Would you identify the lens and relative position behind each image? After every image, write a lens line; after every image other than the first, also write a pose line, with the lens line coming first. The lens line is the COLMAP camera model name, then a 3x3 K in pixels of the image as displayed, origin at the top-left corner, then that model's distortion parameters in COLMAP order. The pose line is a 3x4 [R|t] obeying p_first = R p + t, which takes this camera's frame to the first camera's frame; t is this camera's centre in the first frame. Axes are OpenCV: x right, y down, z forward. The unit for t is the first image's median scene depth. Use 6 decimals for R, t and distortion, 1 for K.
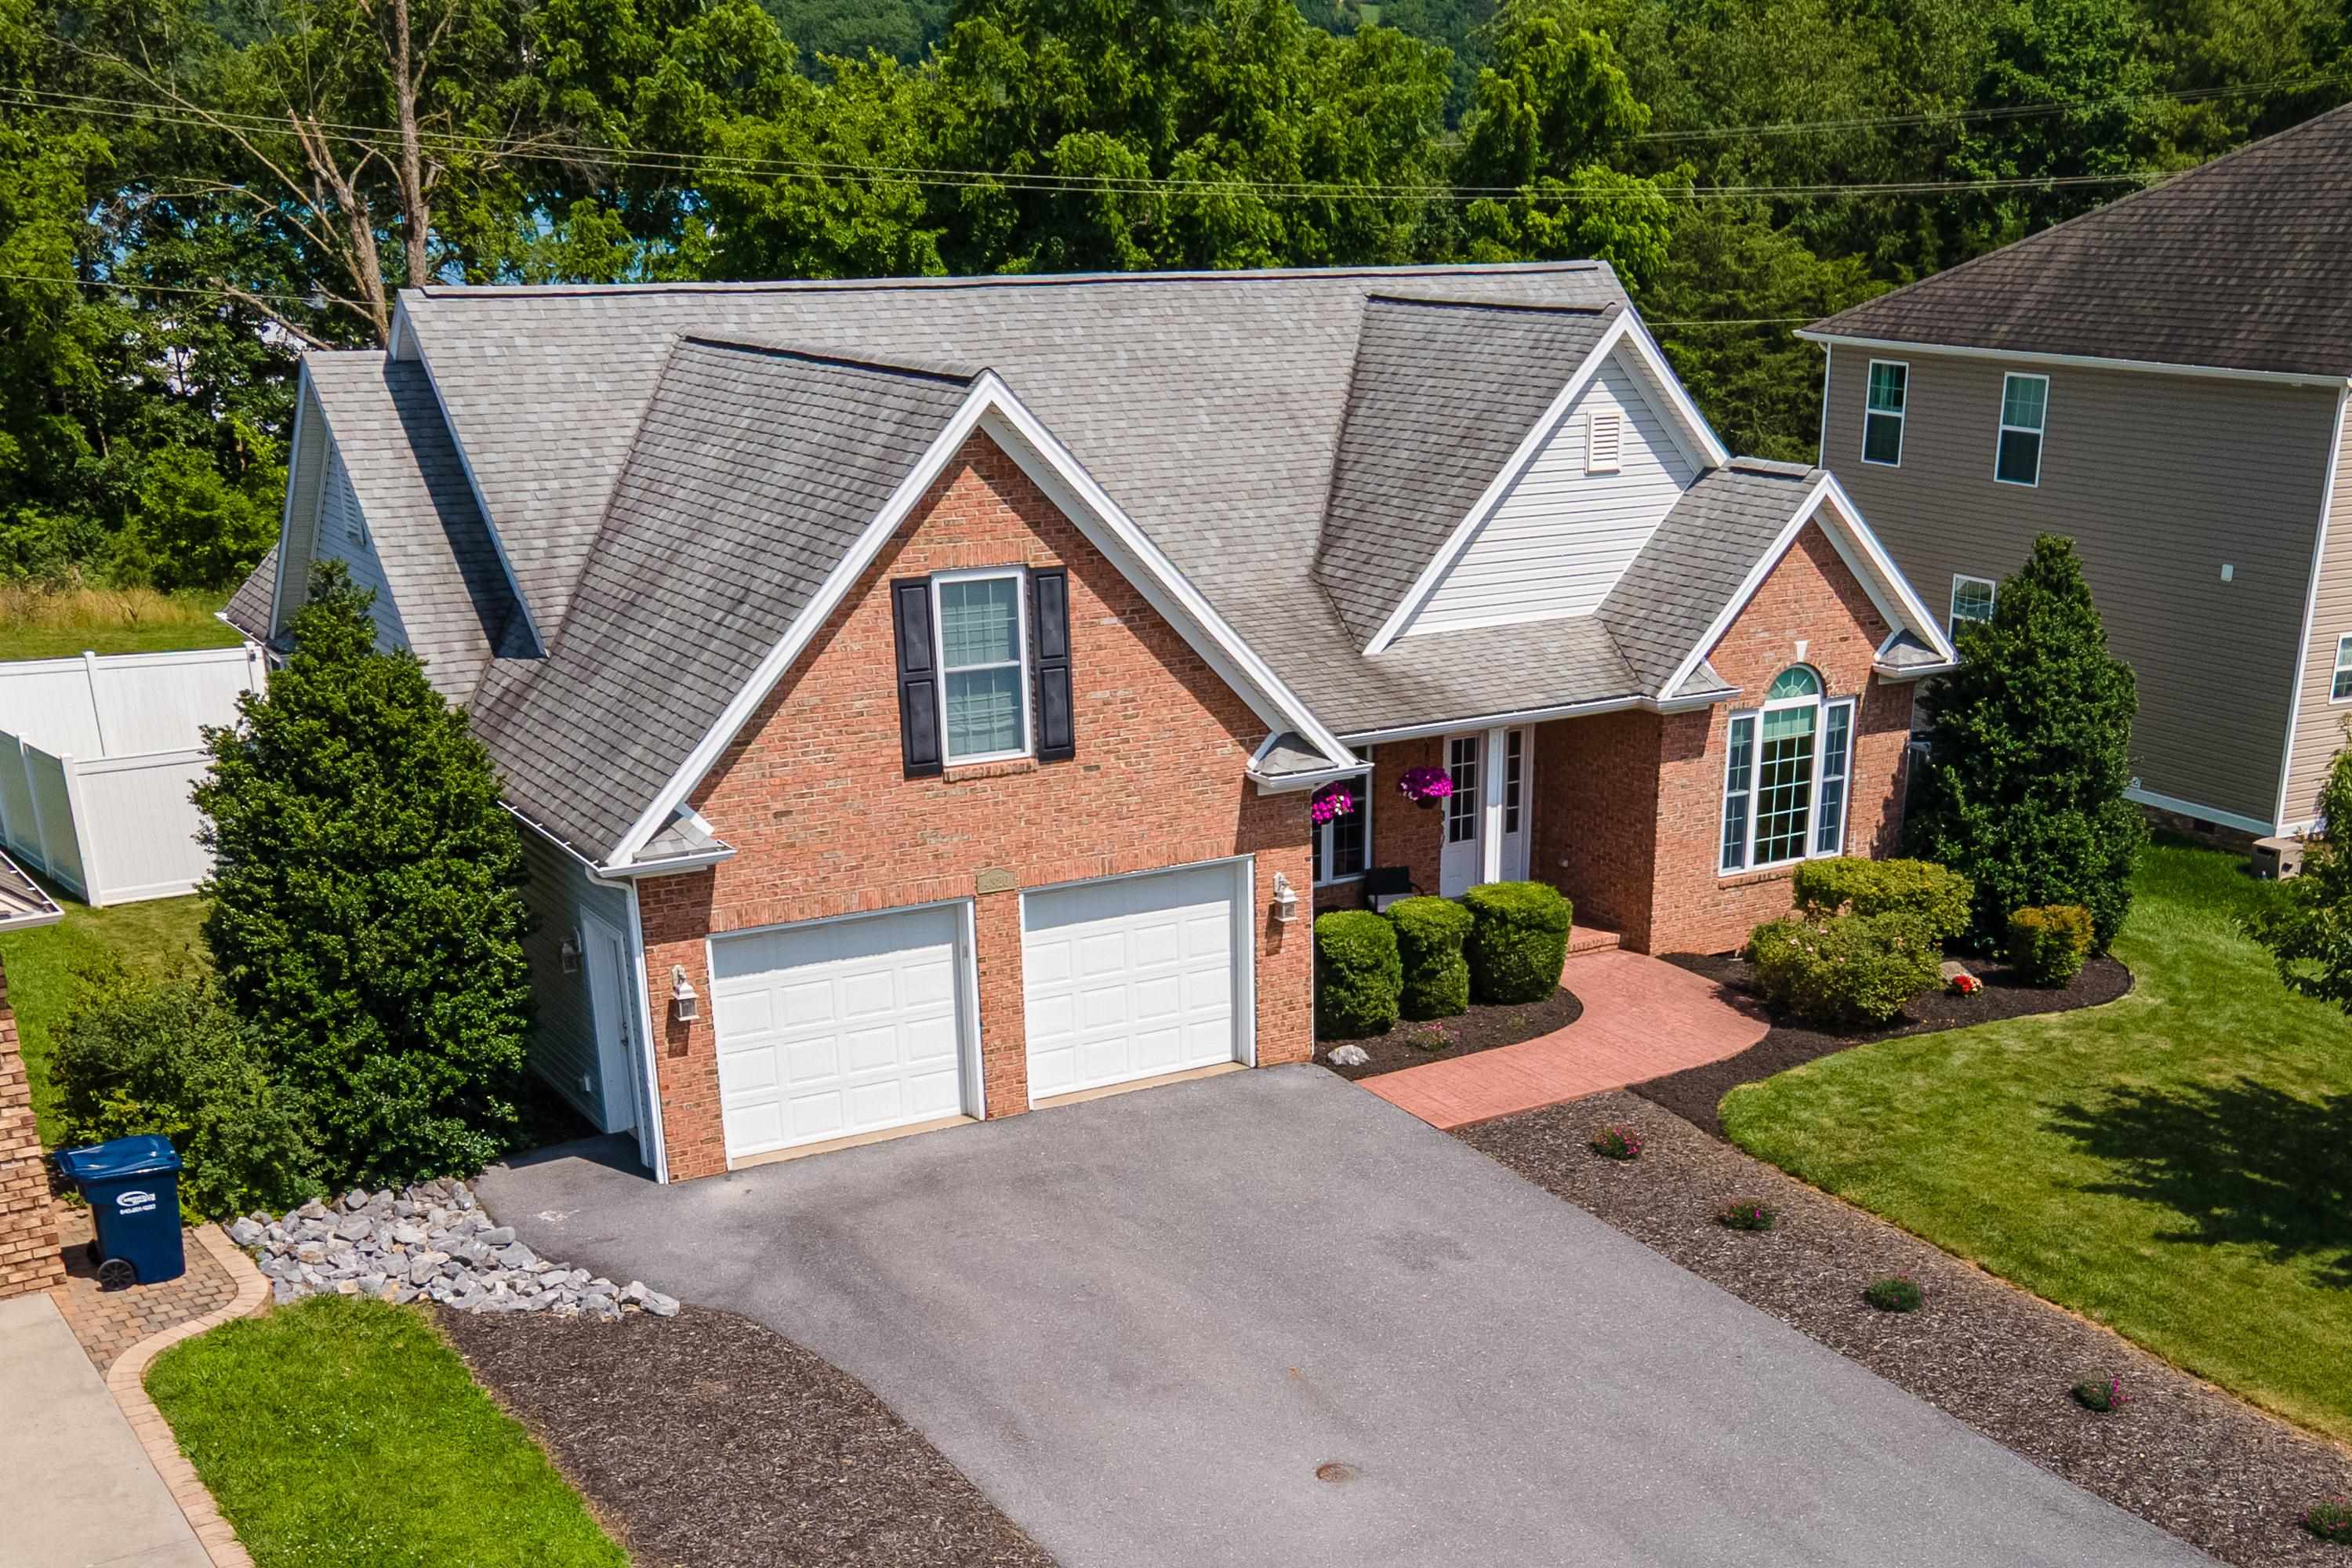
lens RADIAL K [[2637.1, 0, 1300.3], [0, 2637.1, 1117.9], [0, 0, 1]] dist [0.042467, 0.000000]
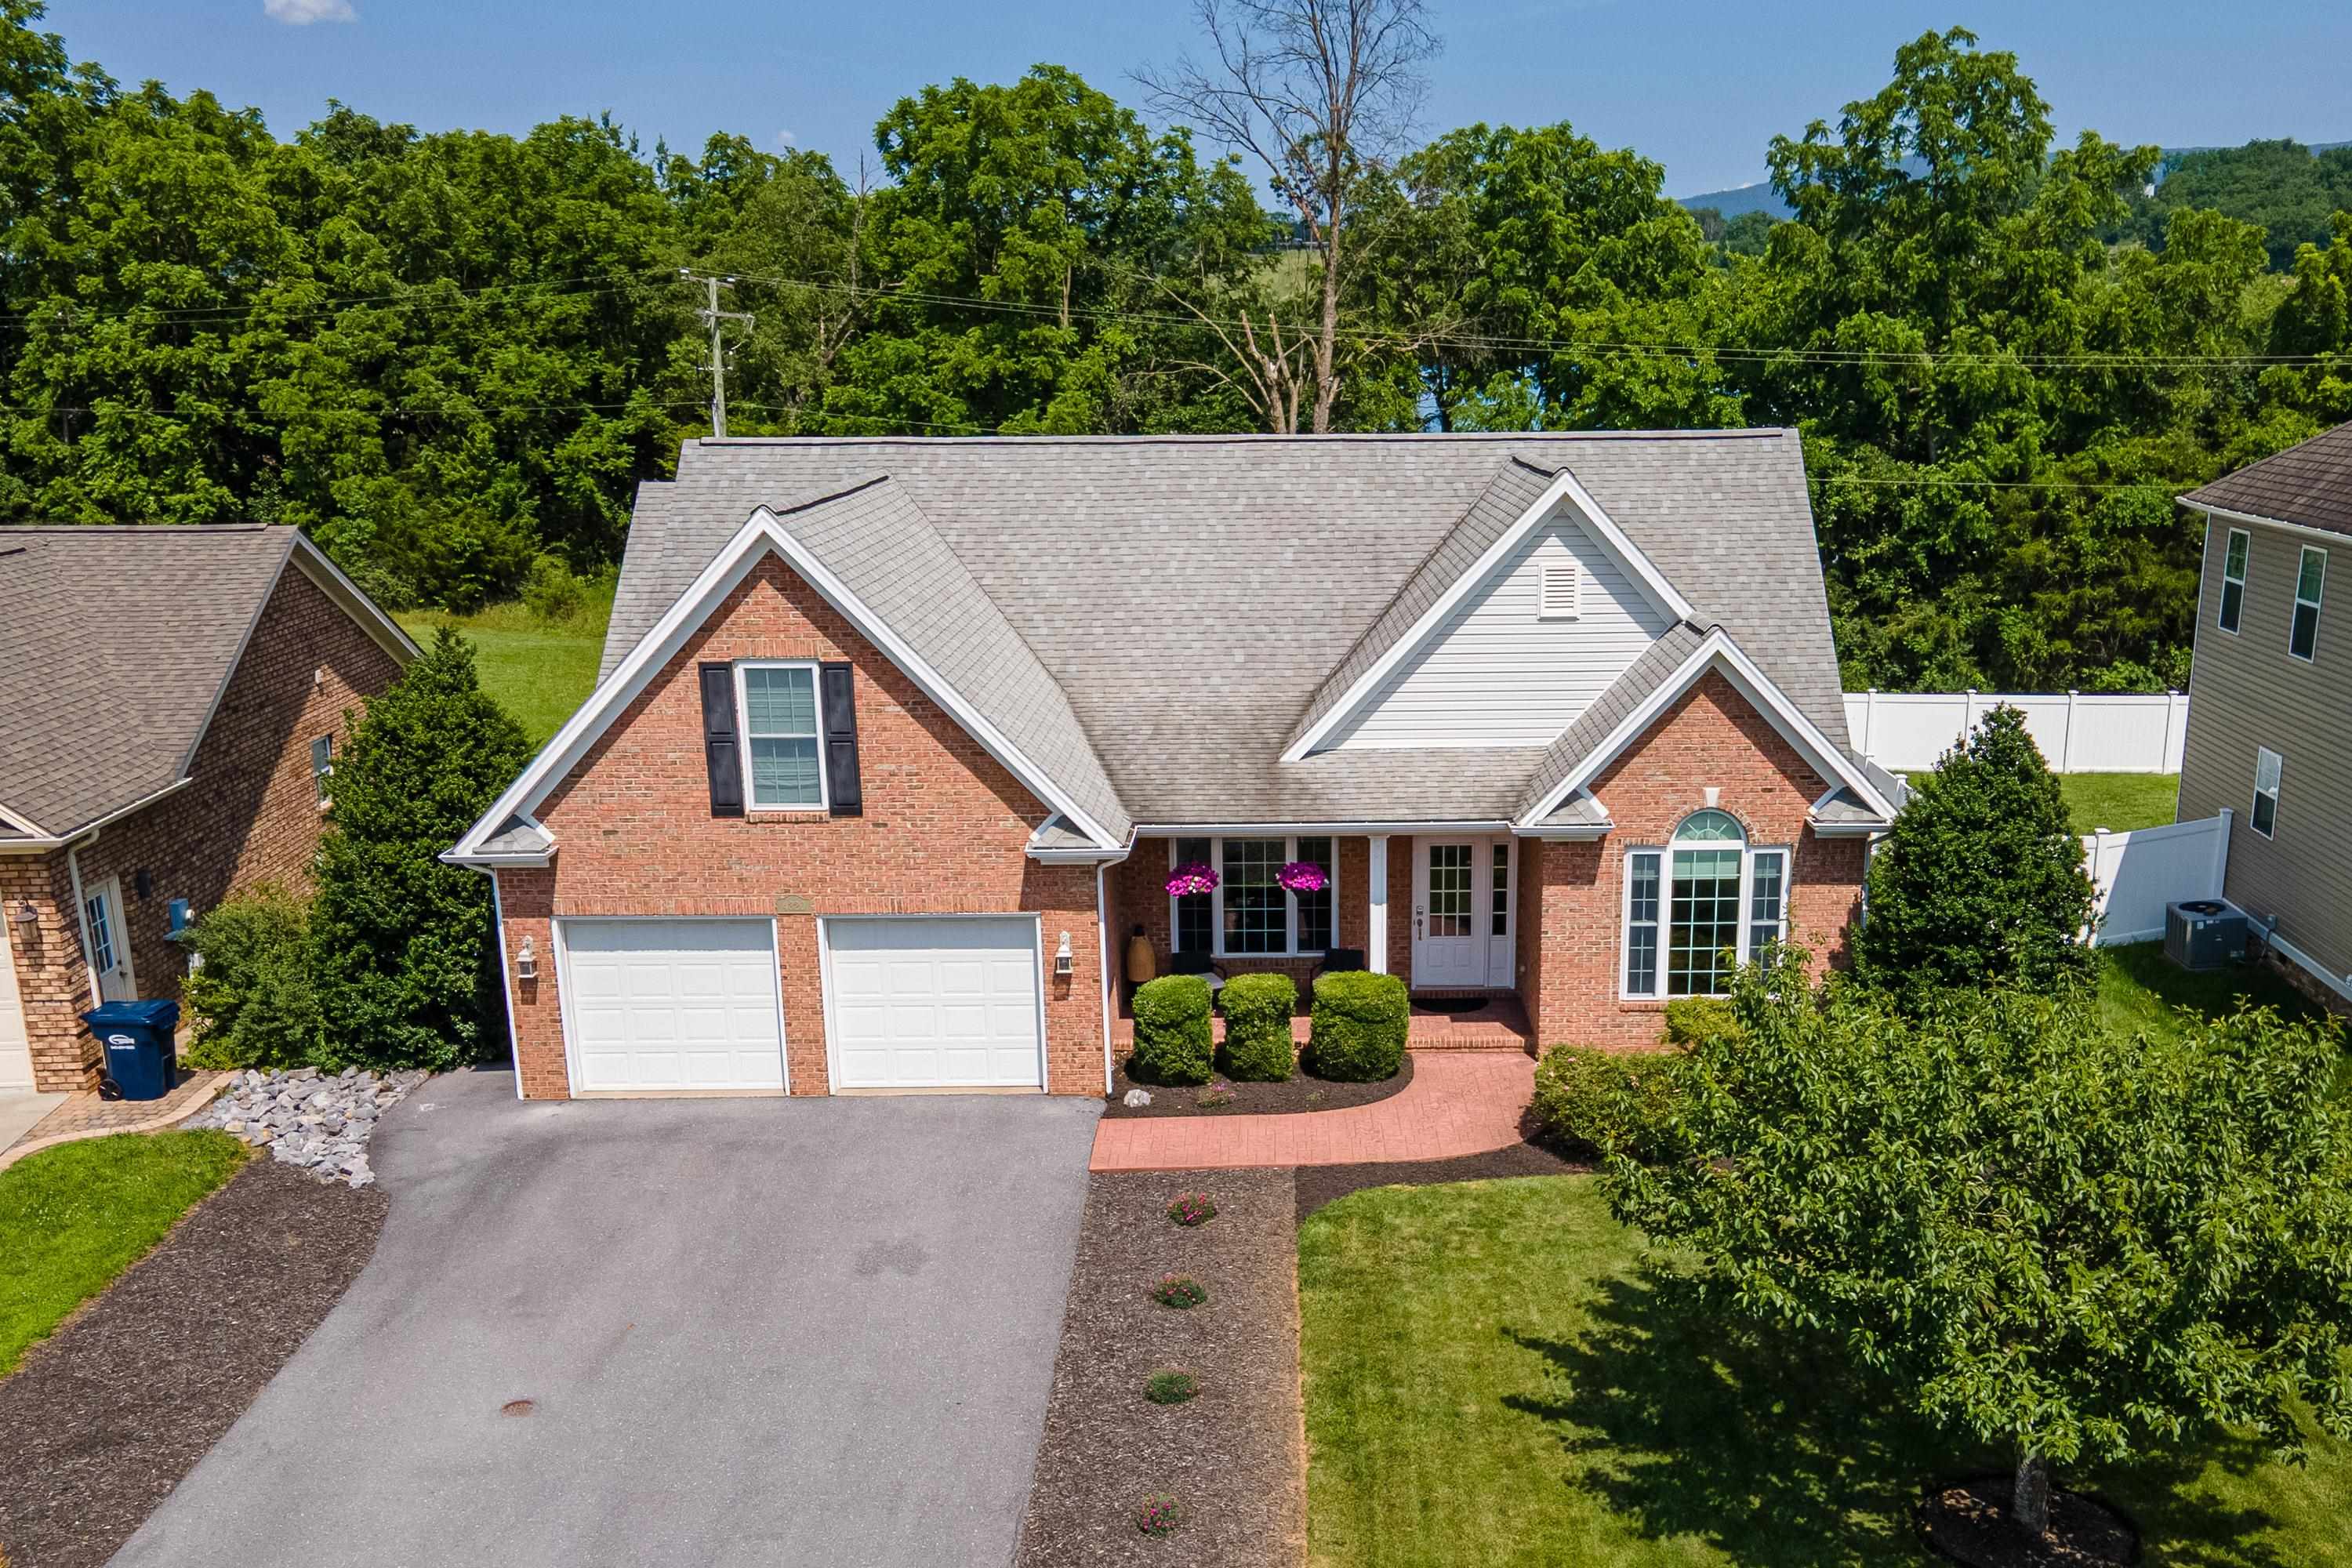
lens RADIAL K [[2205.9, 0, 1197.3], [0, 2205.9, 923.6], [0, 0, 1]] dist [0.011904, 0.096460]
pose [[0.855157, 0.127442, -0.502459, 0.548430], [-0.170647, 0.984490, -0.040729, -0.068365], [0.489476, 0.120573, 0.863641, 0.184527]]
